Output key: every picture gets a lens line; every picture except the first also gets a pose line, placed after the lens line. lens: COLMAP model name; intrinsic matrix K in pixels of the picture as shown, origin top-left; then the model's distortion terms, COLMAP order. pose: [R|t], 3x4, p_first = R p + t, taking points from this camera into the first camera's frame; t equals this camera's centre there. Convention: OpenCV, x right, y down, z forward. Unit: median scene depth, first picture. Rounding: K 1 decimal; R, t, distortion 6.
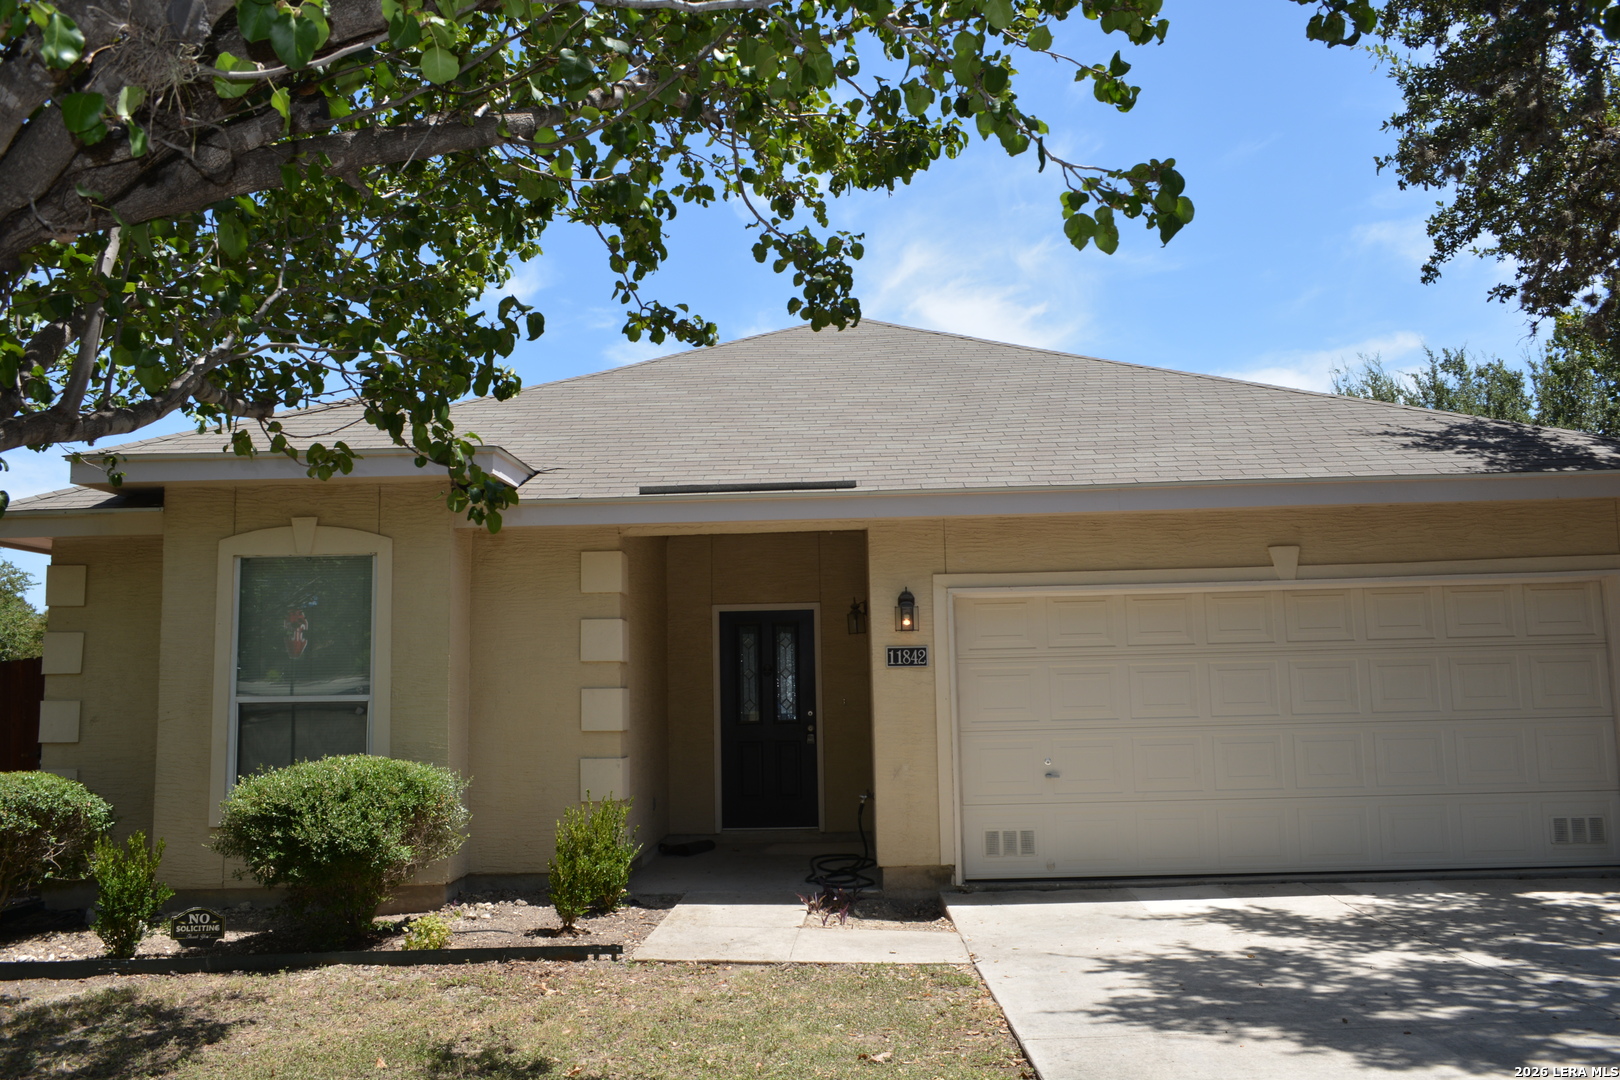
lens RADIAL K [[1255.2, 0, 810.0], [0, 1255.2, 541.5], [0, 0, 1]] dist [-0.014914, 0.002928]
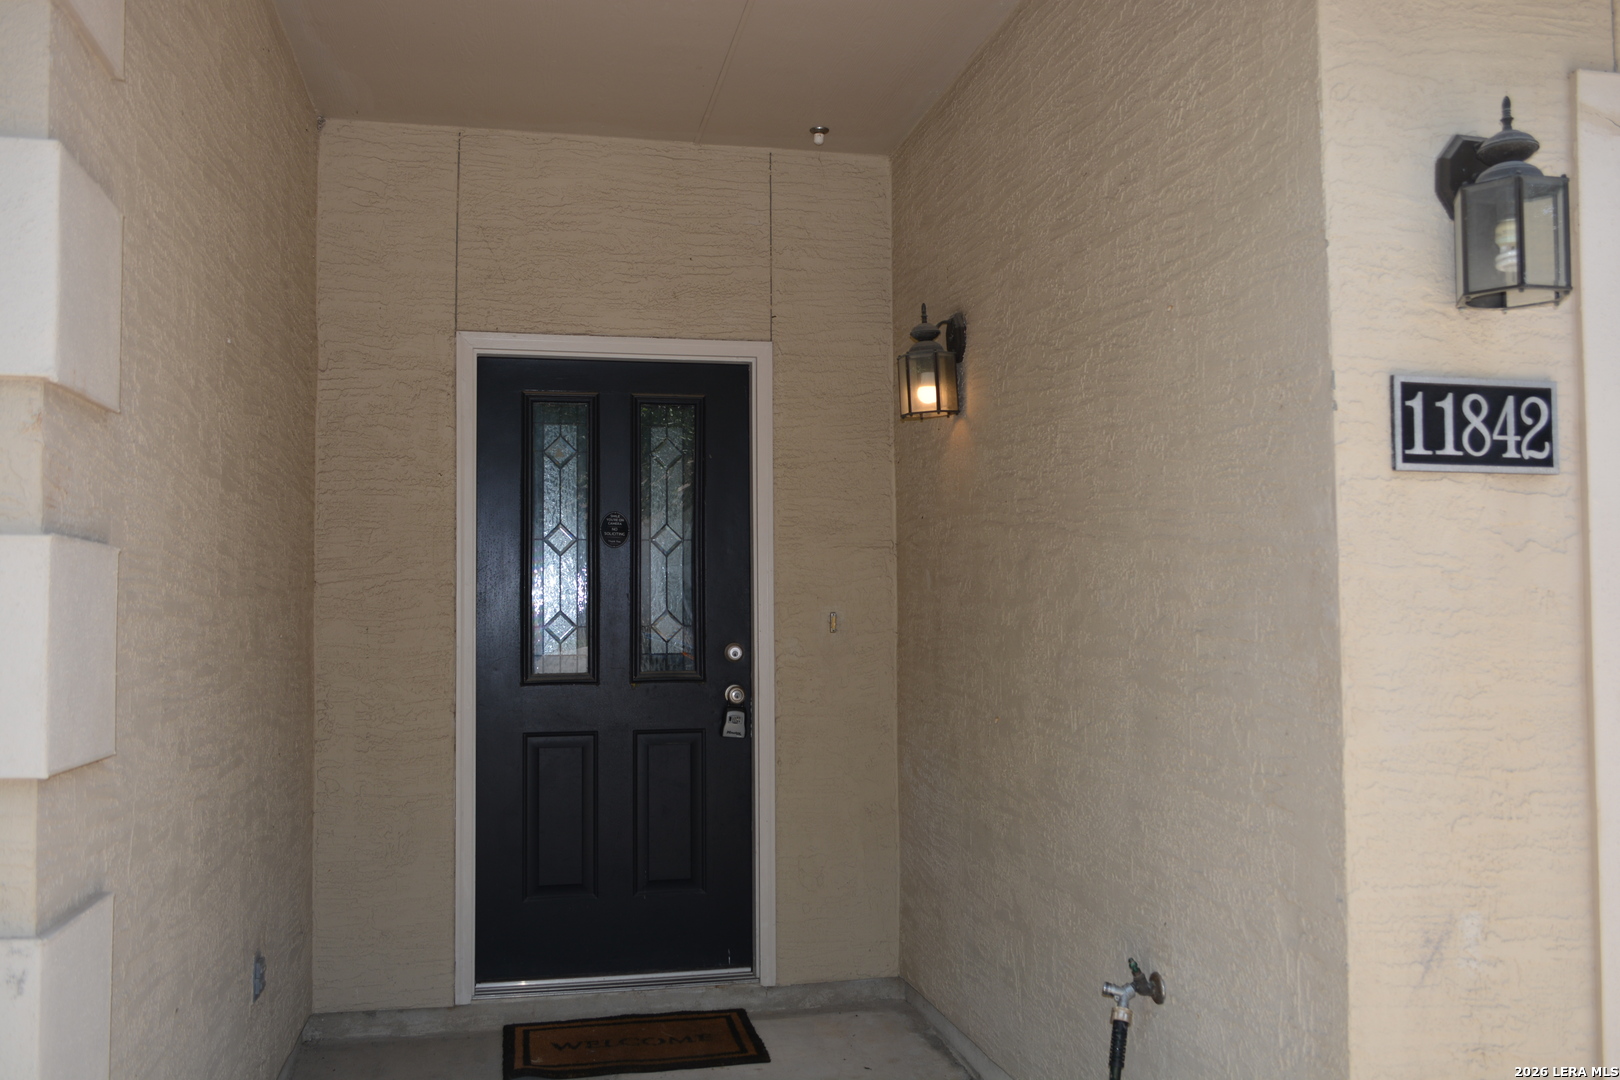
lens RADIAL K [[1374.8, 0, 810.4], [0, 1374.8, 540.1], [0, 0, 1]] dist [-0.012272, -0.001771]
pose [[0.971156, 0.027180, 0.236890, -0.093234], [-0.043078, 0.997134, 0.062193, 0.102347], [-0.234520, -0.070604, 0.969544, 0.794540]]
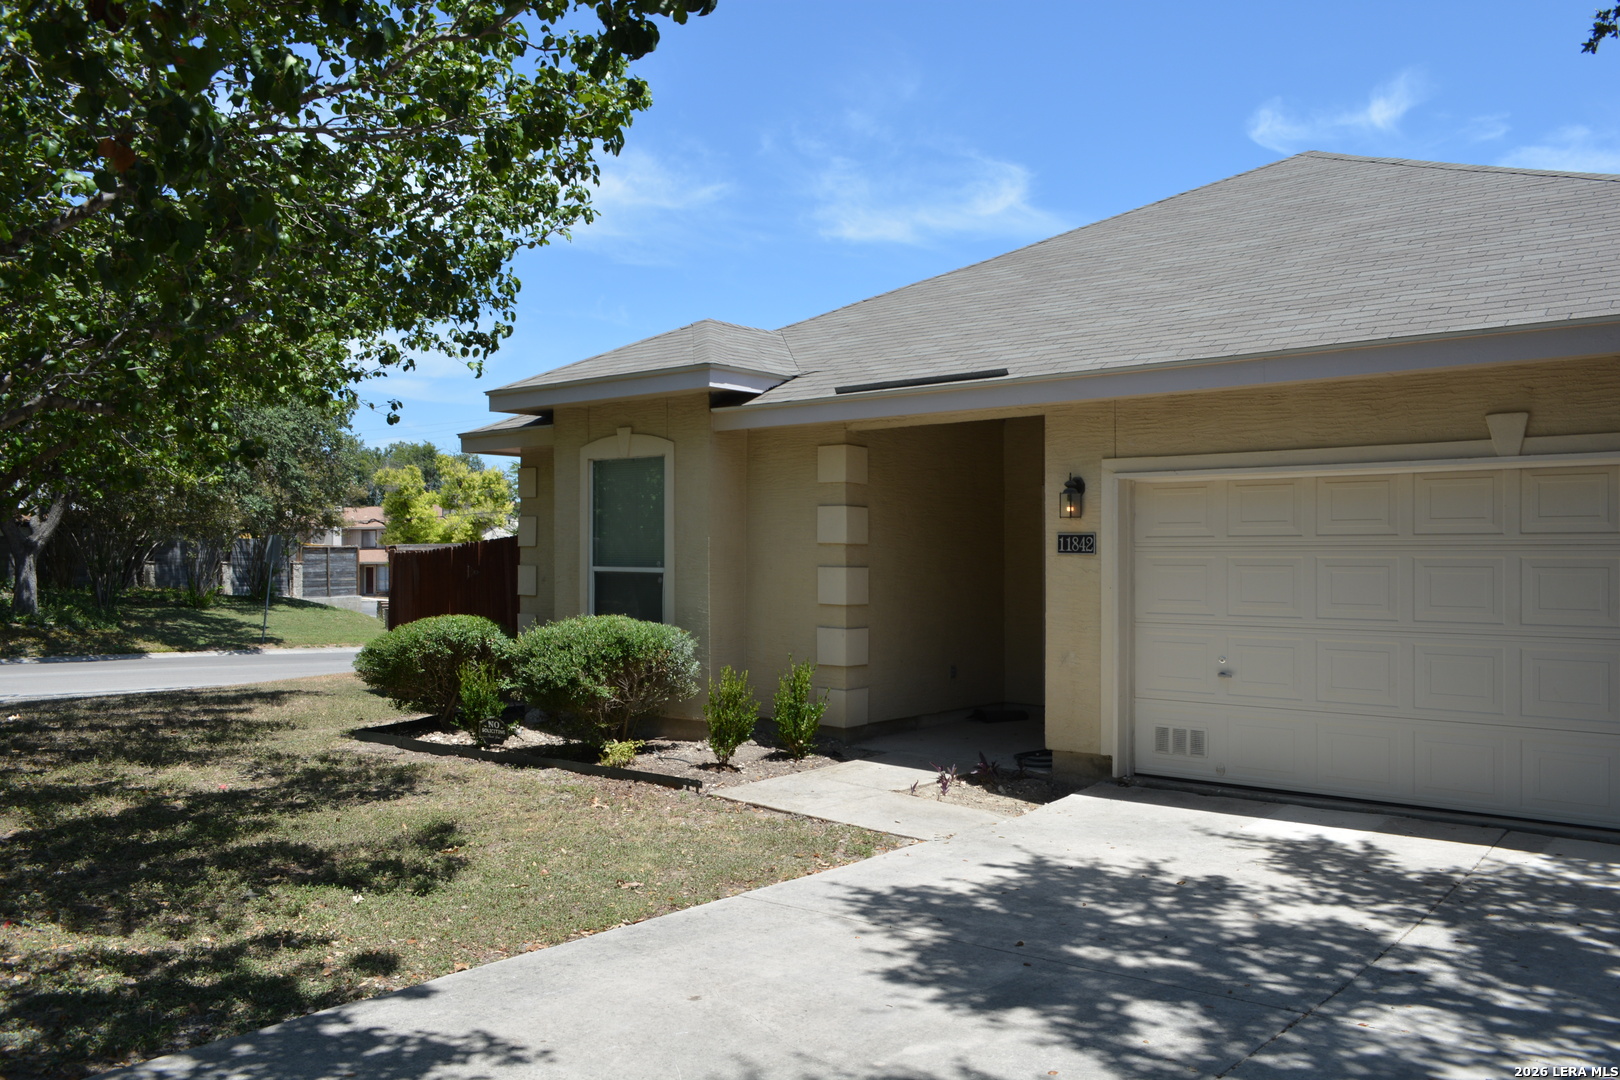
lens RADIAL K [[1255.2, 0, 809.3], [0, 1255.2, 540.3], [0, 0, 1]] dist [-0.014914, 0.002928]
pose [[0.788016, 0.015127, -0.615468, 0.518483], [0.054283, 0.994097, 0.093935, -0.014503], [0.613256, -0.107431, 0.782544, 0.103906]]
